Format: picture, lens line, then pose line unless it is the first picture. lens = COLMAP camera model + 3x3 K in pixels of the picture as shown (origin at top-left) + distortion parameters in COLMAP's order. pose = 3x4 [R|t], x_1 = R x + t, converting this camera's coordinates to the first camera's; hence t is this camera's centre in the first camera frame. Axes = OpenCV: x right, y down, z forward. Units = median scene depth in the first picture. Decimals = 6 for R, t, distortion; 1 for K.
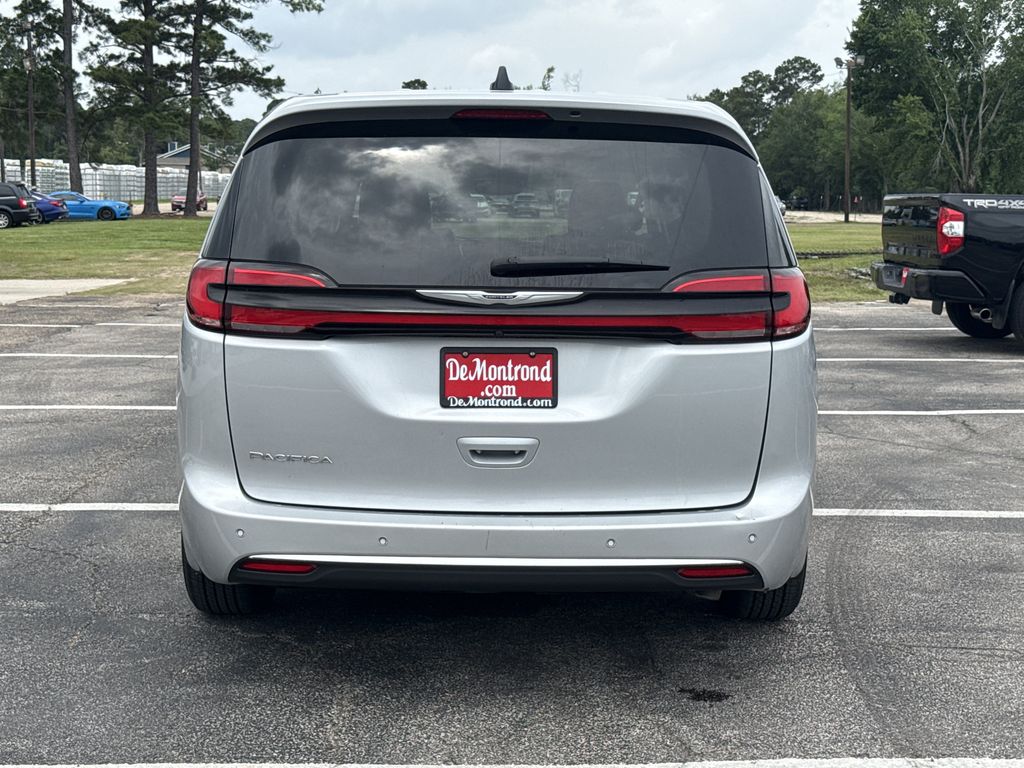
lens RADIAL K [[1503.7, 0, 512.0], [0, 1503.7, 384.0], [0, 0, 1]] dist [0.194106, -0.481574]
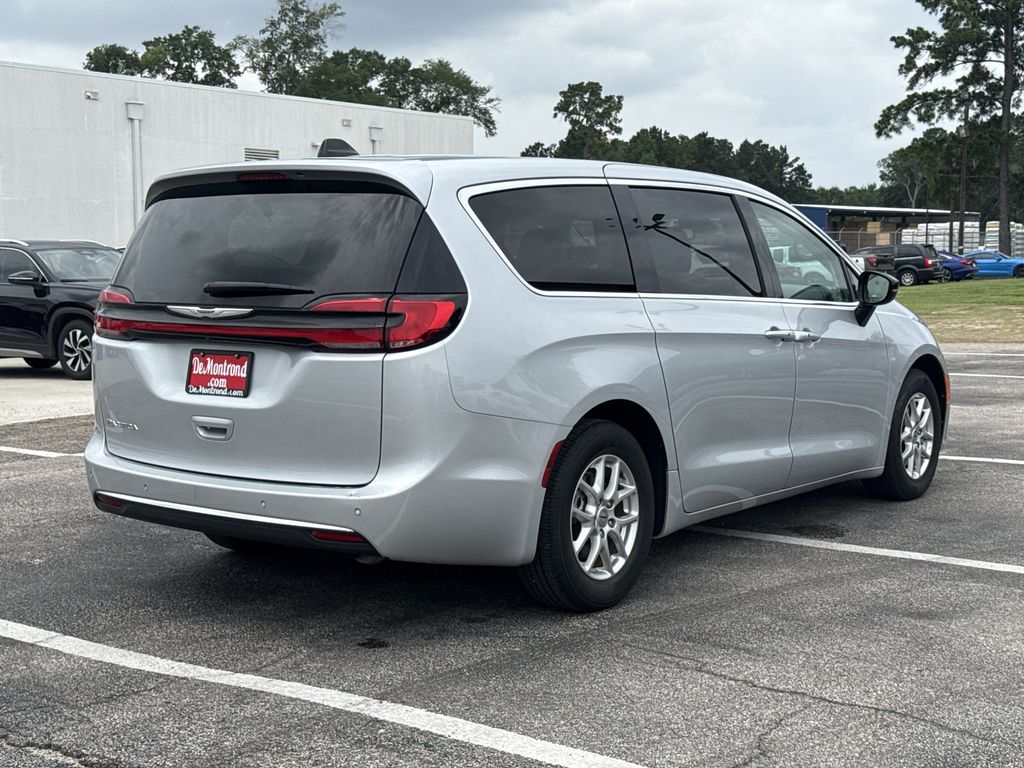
lens RADIAL K [[1426.5, 0, 499.9], [0, 1426.5, 381.8], [0, 0, 1]] dist [0.203564, -0.406373]
pose [[0.802405, 0.043870, -0.595165, 0.186881], [-0.065418, 0.997750, -0.014652, 0.001185], [0.593183, 0.050691, 0.803470, 0.024906]]
